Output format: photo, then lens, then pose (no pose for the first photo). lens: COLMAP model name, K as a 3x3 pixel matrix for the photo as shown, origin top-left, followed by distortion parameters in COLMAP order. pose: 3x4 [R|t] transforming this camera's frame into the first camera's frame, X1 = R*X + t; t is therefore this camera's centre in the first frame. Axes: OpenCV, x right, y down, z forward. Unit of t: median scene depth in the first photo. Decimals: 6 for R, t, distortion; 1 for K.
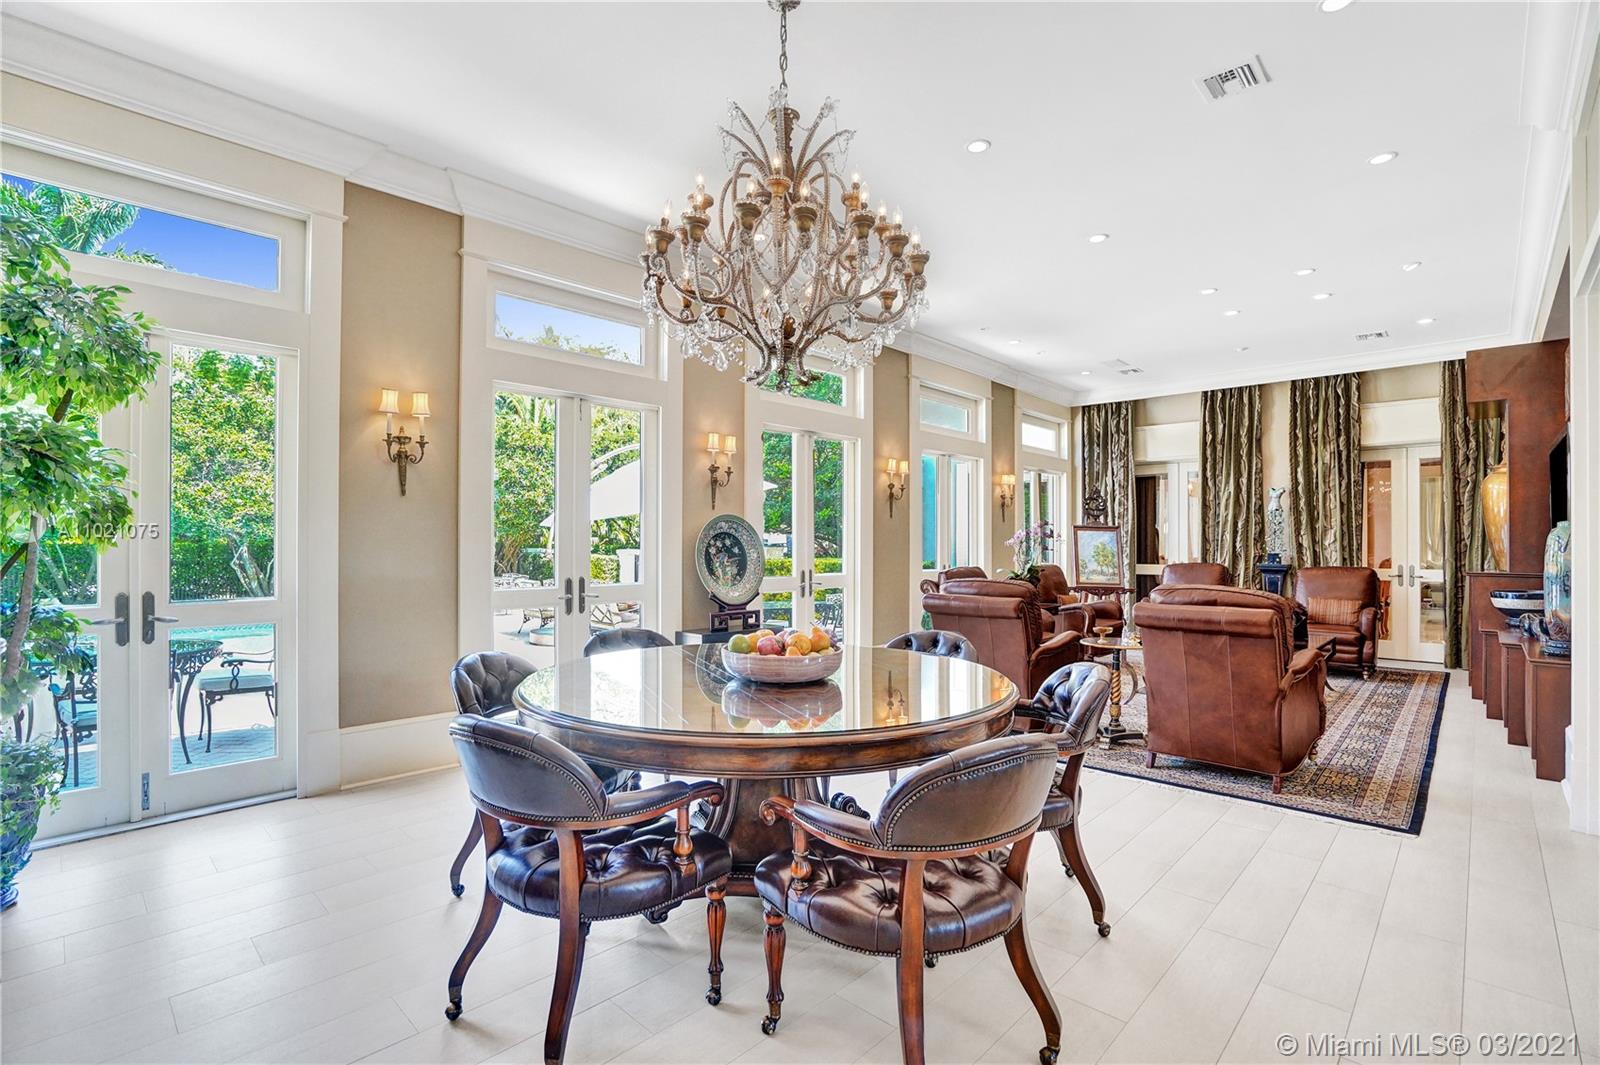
lens RADIAL K [[732.5, 0, 793.2], [0, 732.5, 533.9], [0, 0, 1]] dist [-0.015624, 0.001998]
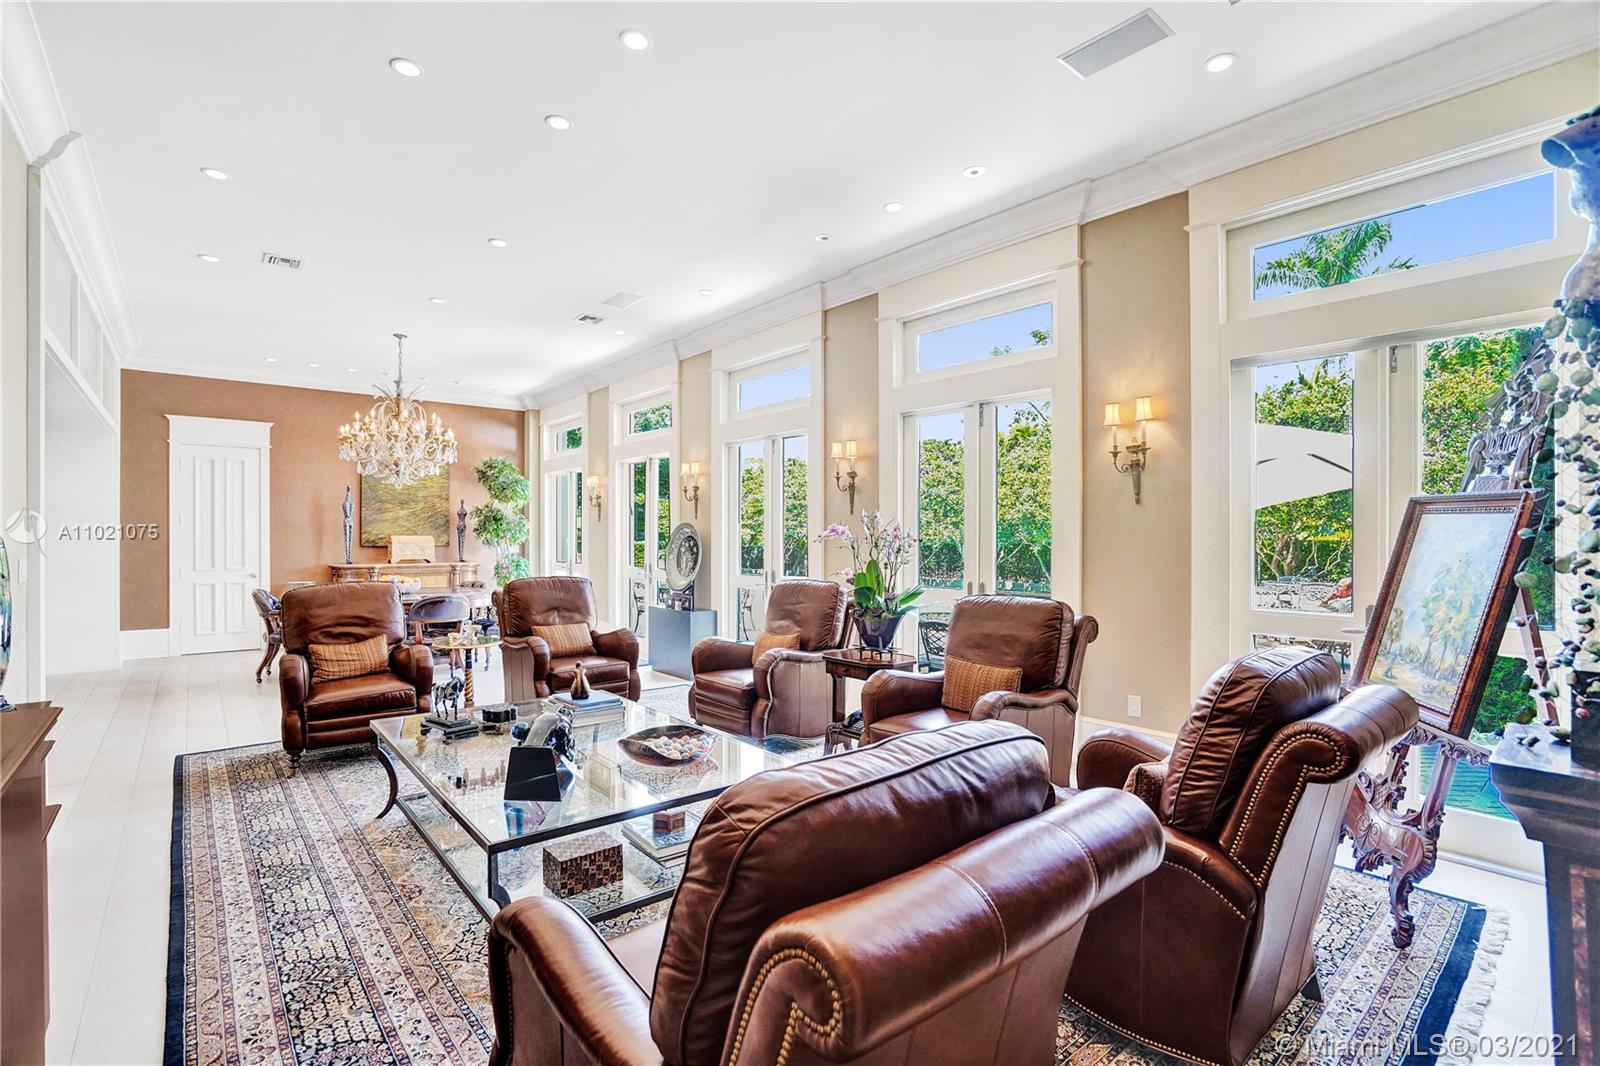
lens RADIAL K [[732.5, 0, 794.1], [0, 732.5, 535.6], [0, 0, 1]] dist [-0.015624, 0.001998]
pose [[-0.114198, -0.001609, -0.993457, 1.218655], [0.003867, 0.999990, -0.002064, 0.000648], [0.993450, -0.004077, -0.114191, 1.351232]]
